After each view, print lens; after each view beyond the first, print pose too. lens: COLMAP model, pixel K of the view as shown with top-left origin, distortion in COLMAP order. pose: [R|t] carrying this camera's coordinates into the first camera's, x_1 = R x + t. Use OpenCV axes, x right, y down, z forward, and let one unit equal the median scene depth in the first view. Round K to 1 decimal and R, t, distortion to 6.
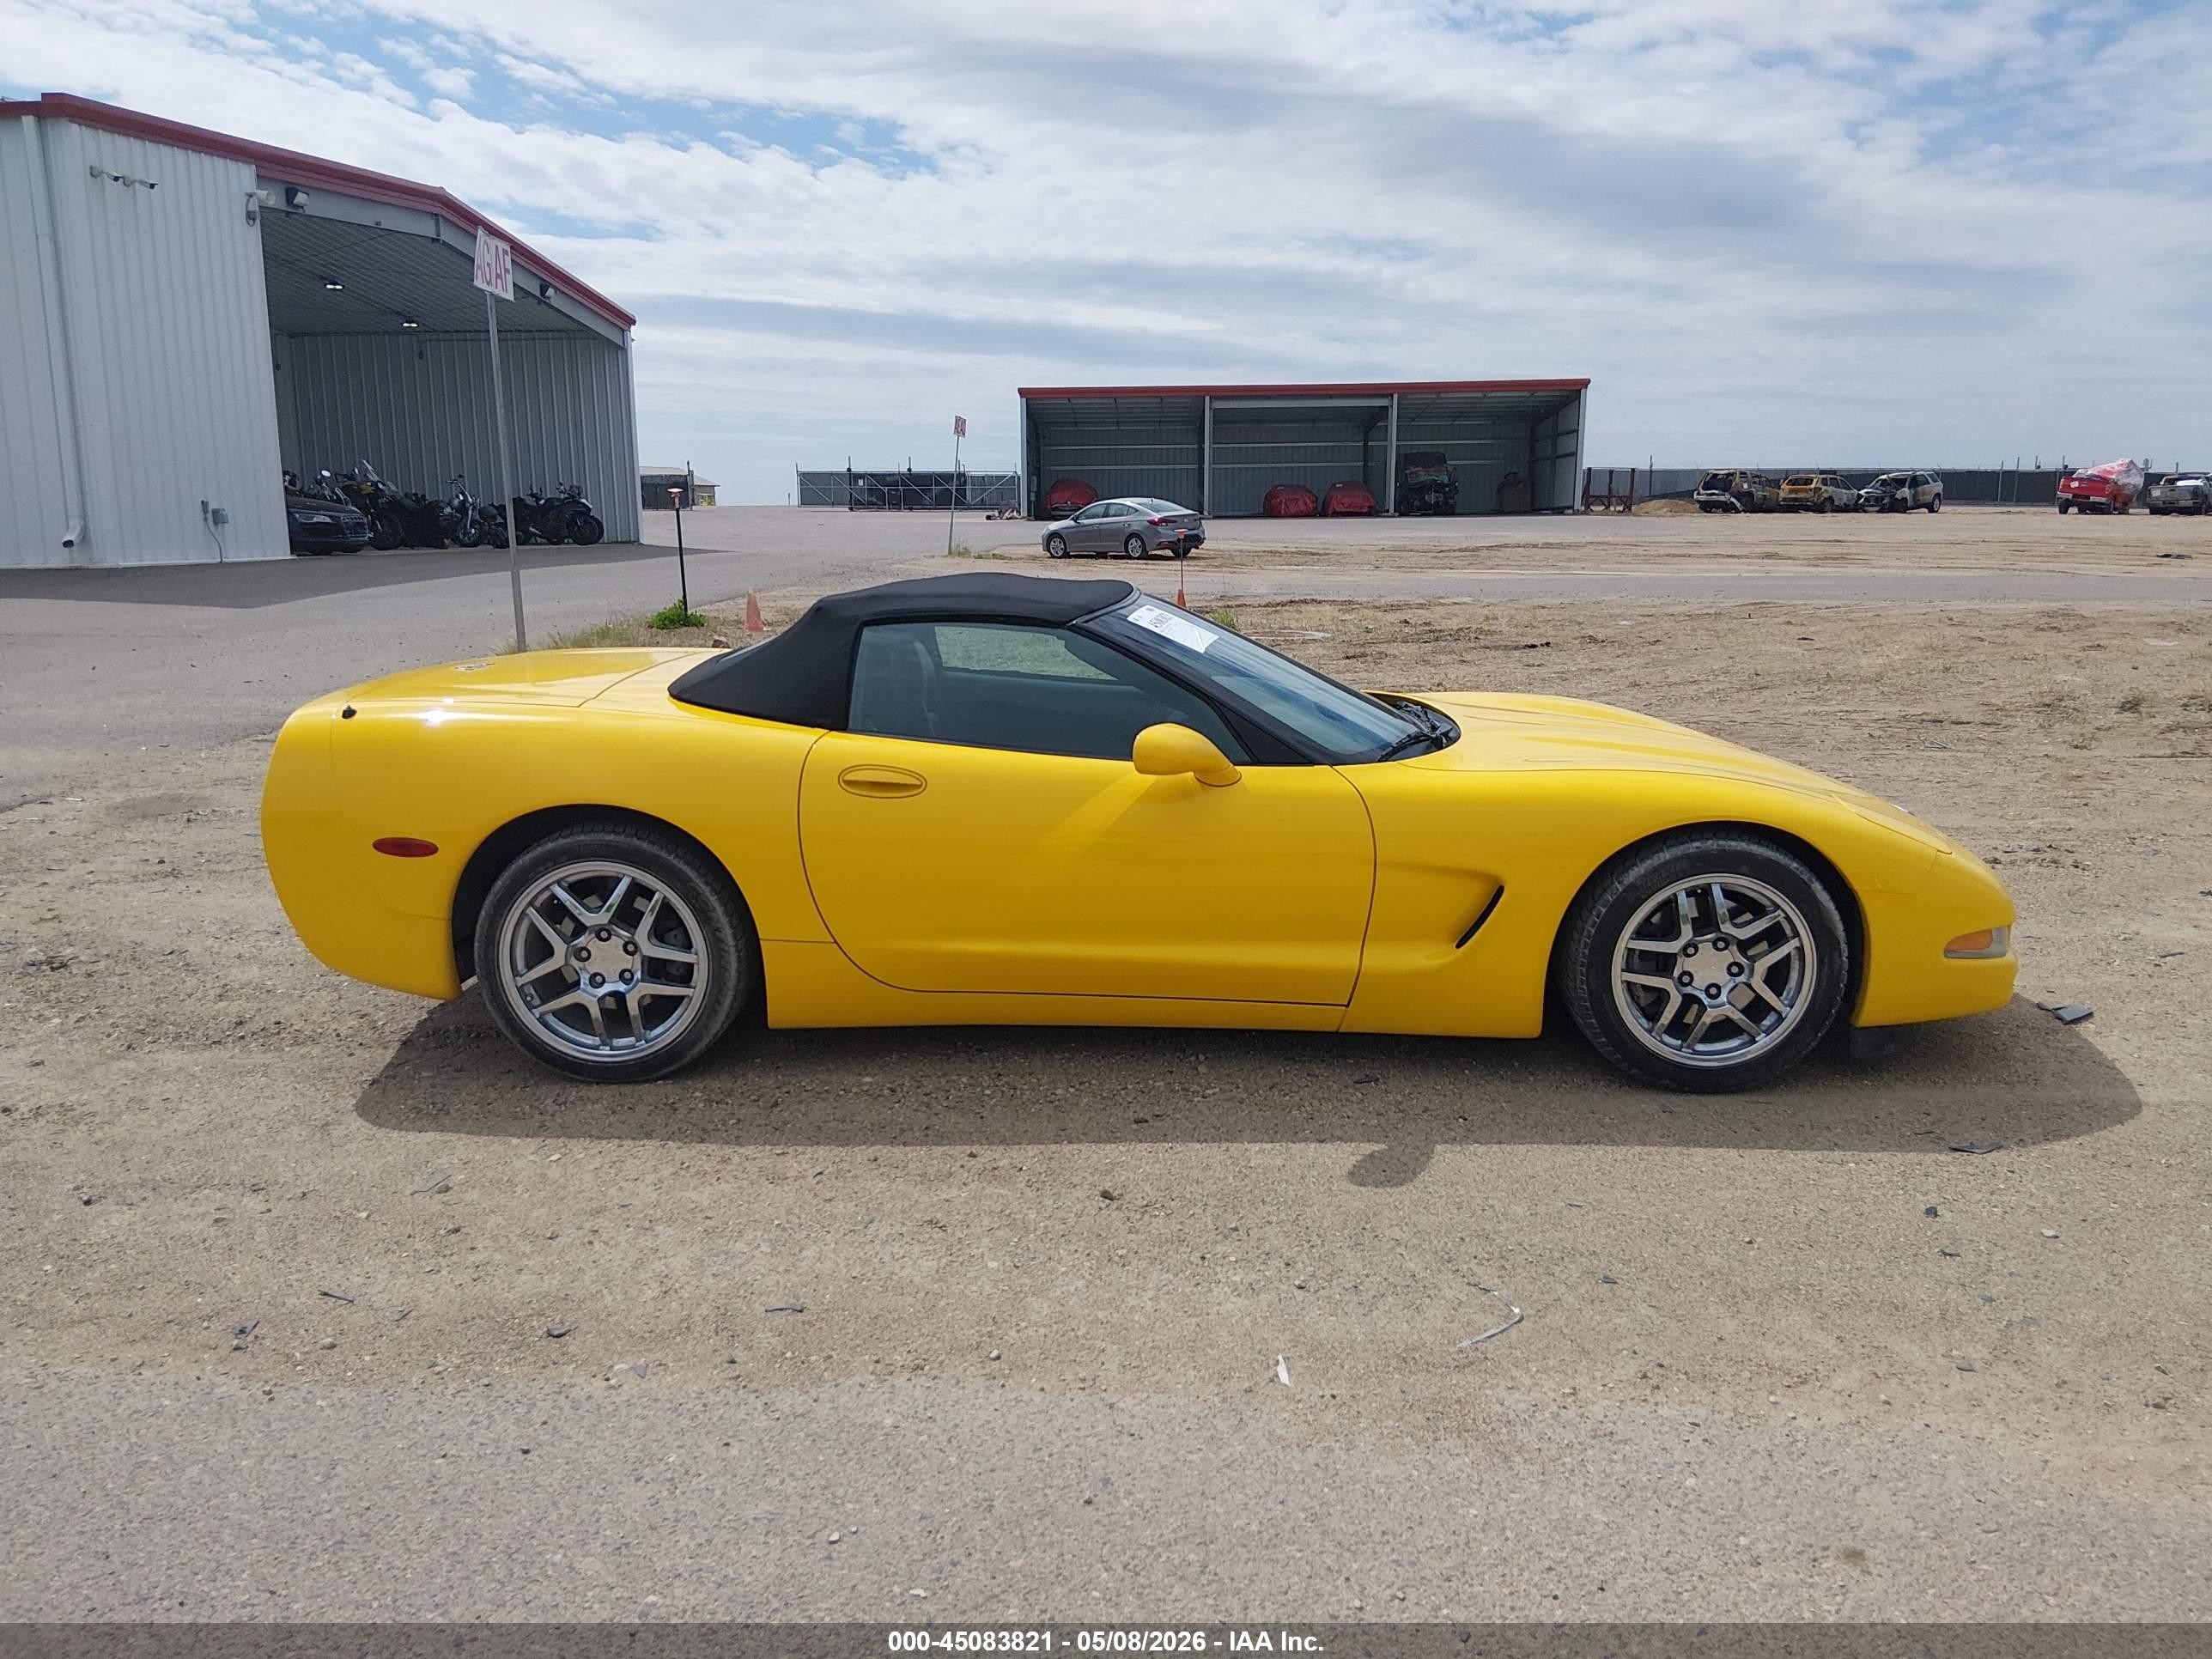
lens RADIAL K [[1678.0, 0, 1133.6], [0, 1678.0, 882.2], [0, 0, 1]] dist [0.073938, -0.132534]
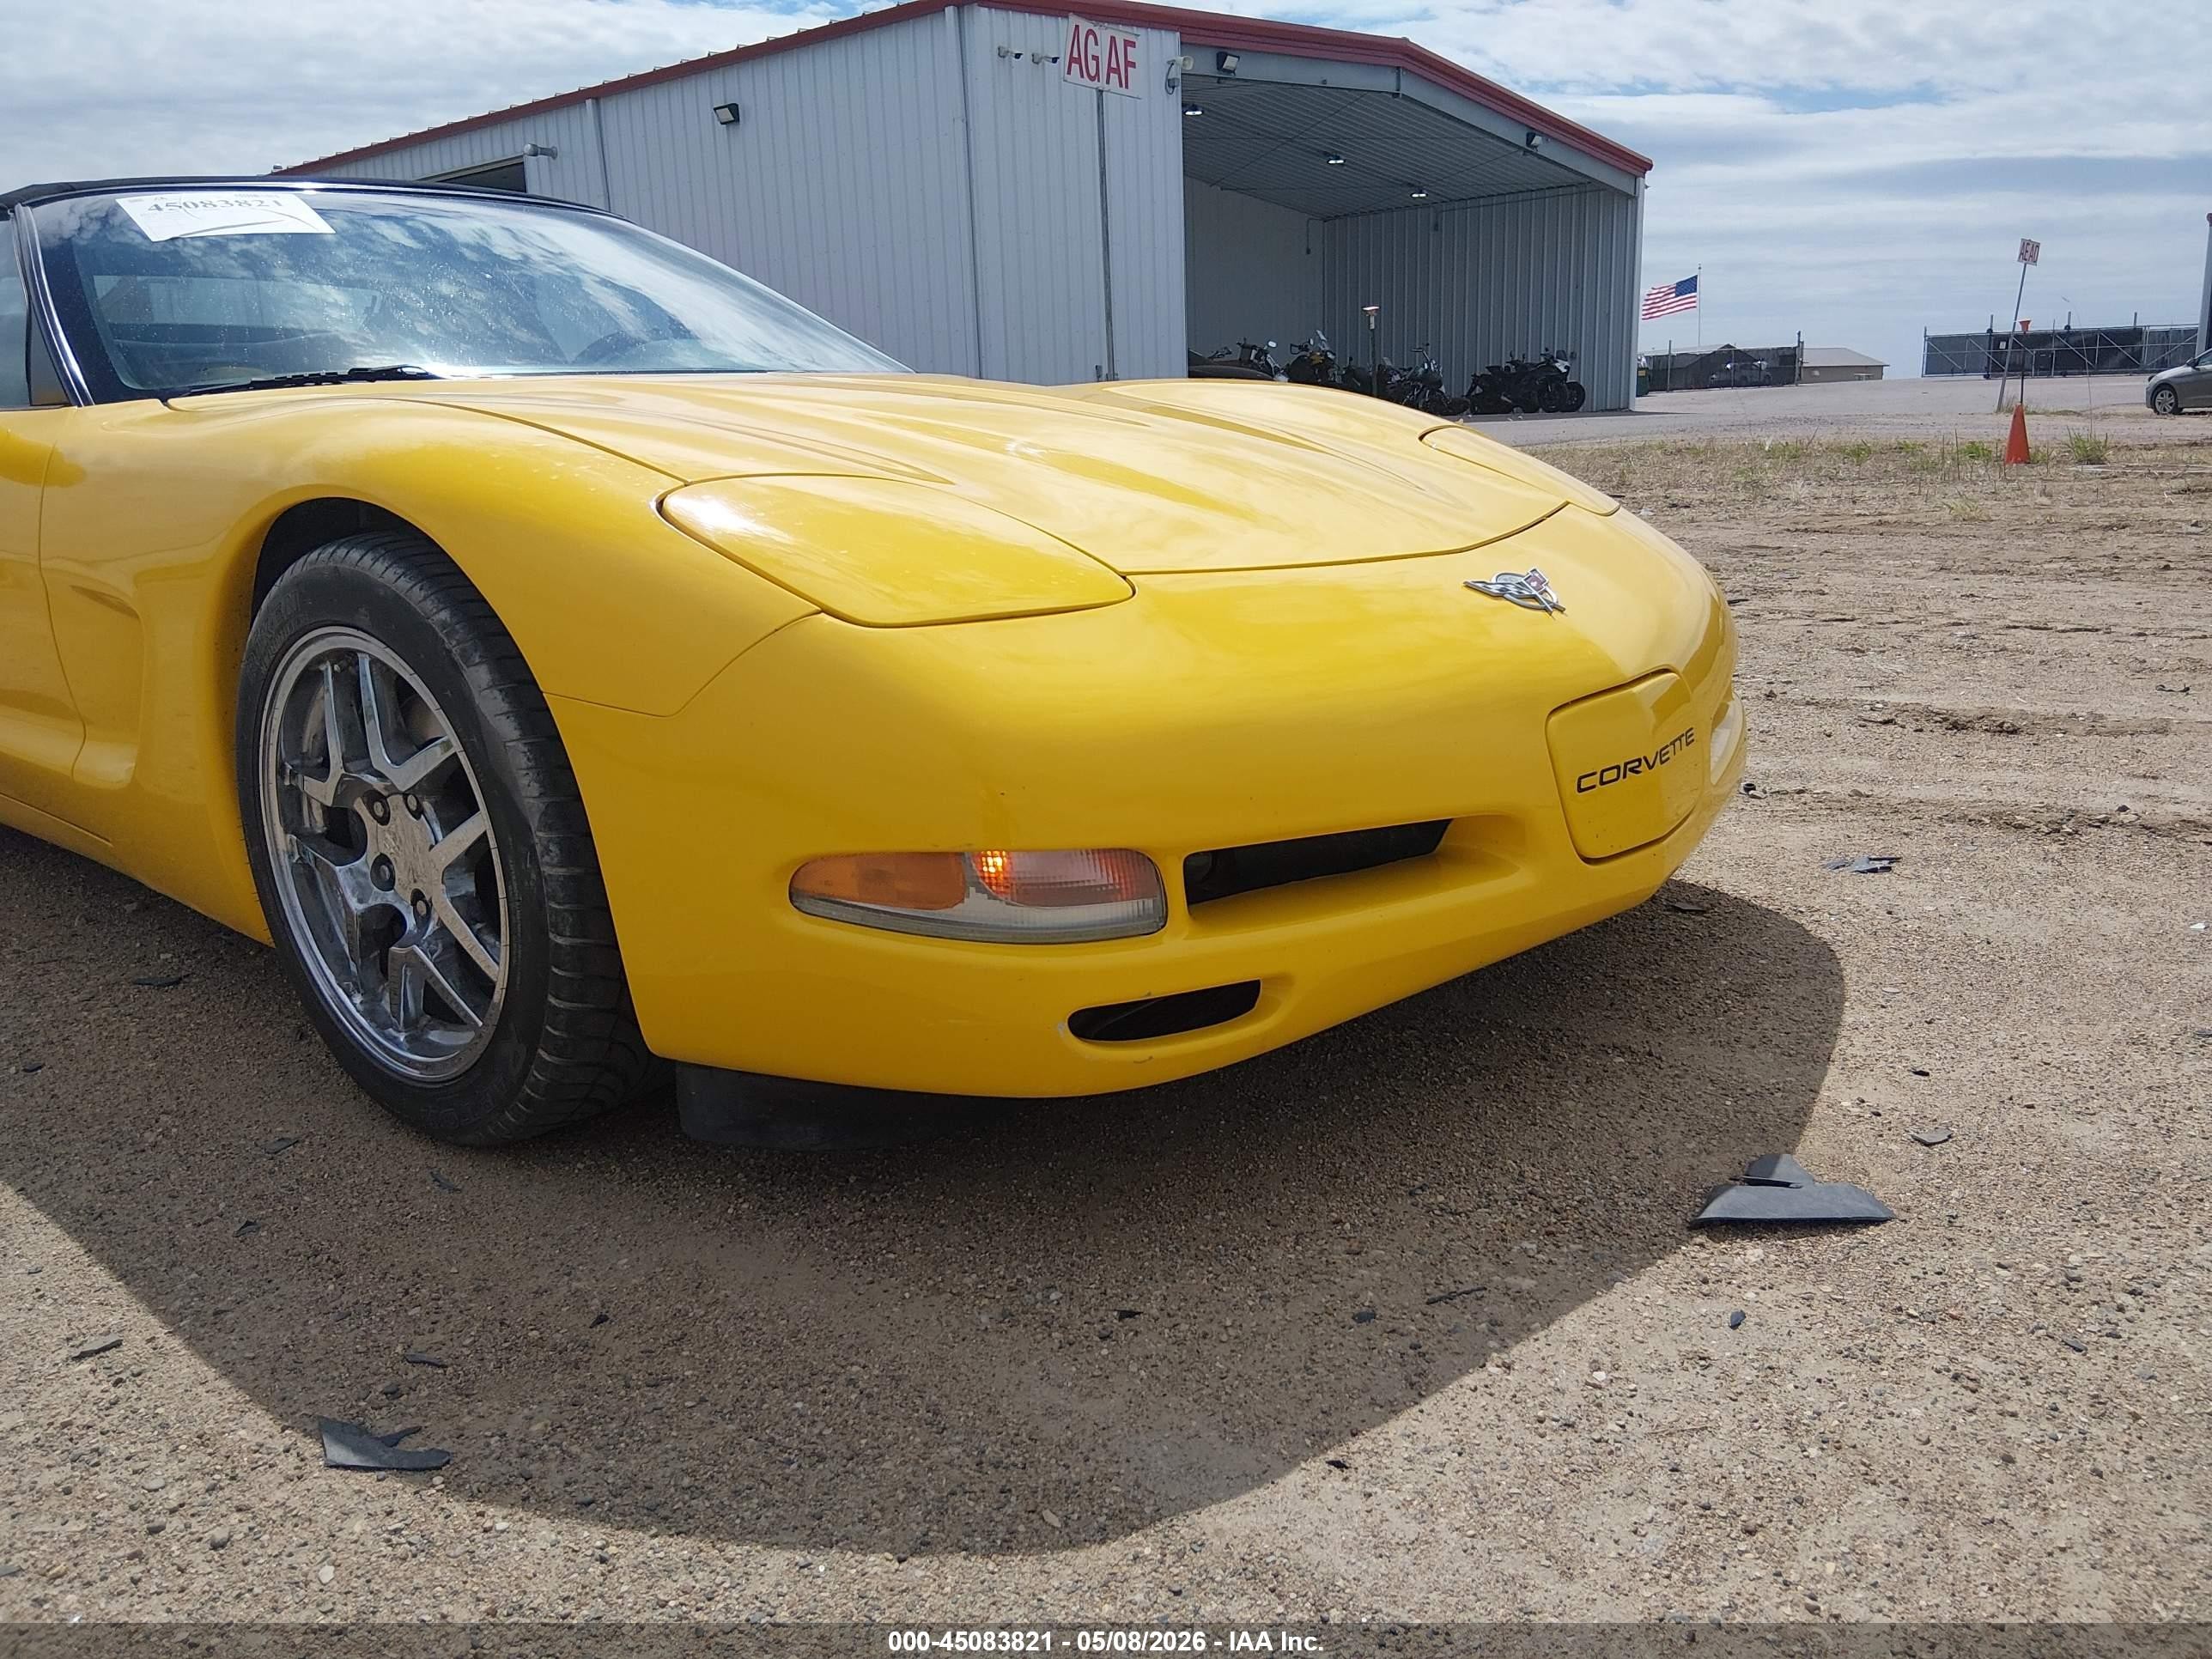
lens RADIAL K [[1666.0, 0, 1110.2], [0, 1666.0, 883.9], [0, 0, 1]] dist [0.068594, -0.119174]
pose [[0.780885, 0.139497, -0.608900, 0.102635], [-0.102861, 0.990156, 0.094928, -0.000148], [0.616148, -0.011496, 0.787546, 0.106198]]
